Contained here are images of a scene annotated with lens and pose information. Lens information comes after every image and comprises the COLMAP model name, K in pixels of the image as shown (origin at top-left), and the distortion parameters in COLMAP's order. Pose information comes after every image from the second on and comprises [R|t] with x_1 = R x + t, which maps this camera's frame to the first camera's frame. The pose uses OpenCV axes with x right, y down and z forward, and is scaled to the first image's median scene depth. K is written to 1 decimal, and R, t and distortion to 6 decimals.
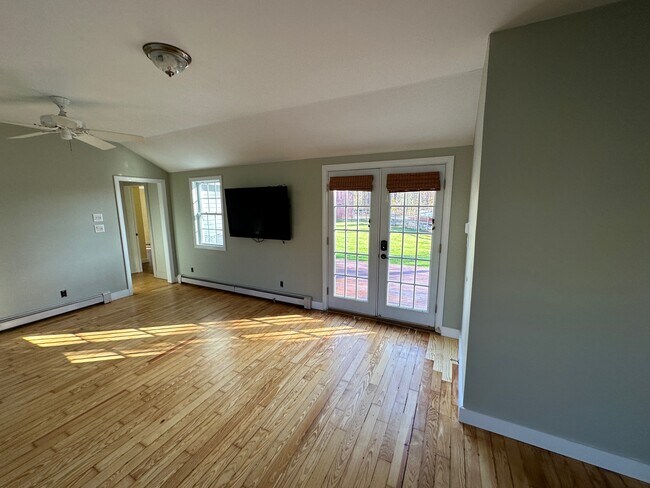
lens RADIAL K [[259.5, 0, 324.9], [0, 259.5, 243.1], [0, 0, 1]] dist [-0.002703, 0.000439]
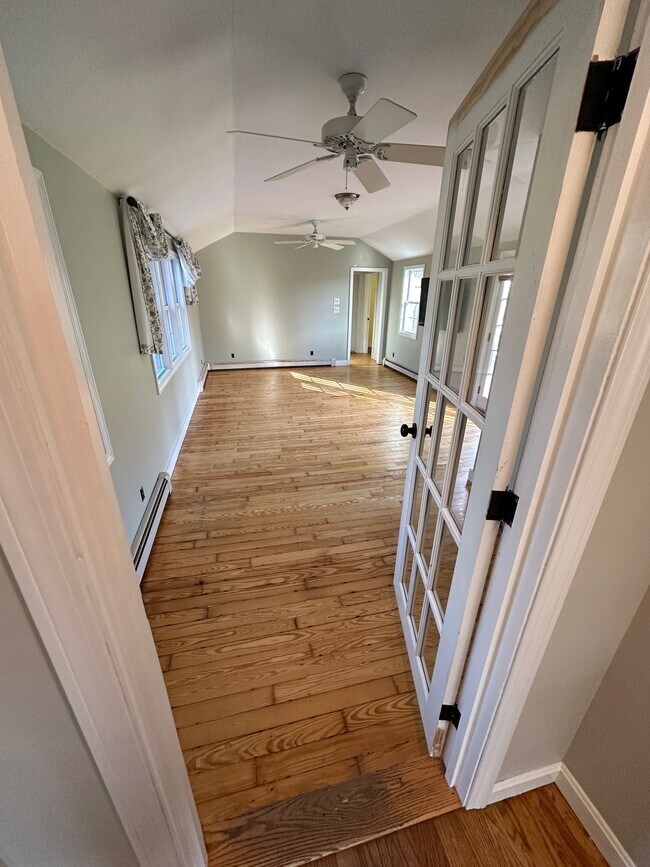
lens RADIAL K [[346.1, 0, 325.2], [0, 346.1, 434.0], [0, 0, 1]] dist [-0.002703, 0.000439]
pose [[0.648310, 0.309999, -0.695410, 0.642974], [-0.136681, 0.945907, 0.294242, 0.038410], [0.749008, -0.095711, 0.655612, -0.341162]]
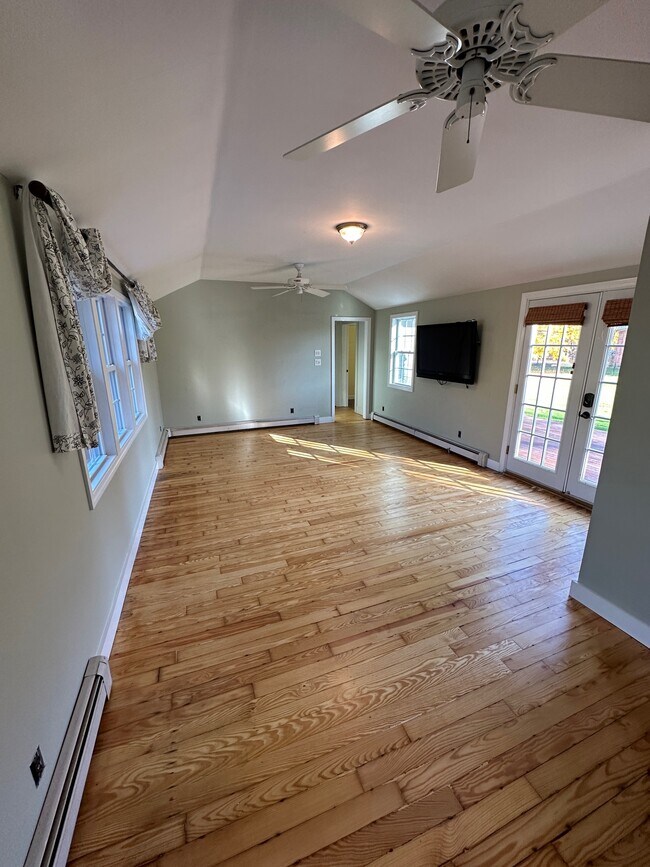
lens RADIAL K [[346.1, 0, 324.9], [0, 346.1, 433.4], [0, 0, 1]] dist [-0.002703, 0.000439]
pose [[0.735098, 0.175989, -0.654720, 0.316584], [-0.103610, 0.983538, 0.148046, 0.032074], [0.669997, -0.040993, 0.741231, -0.221355]]
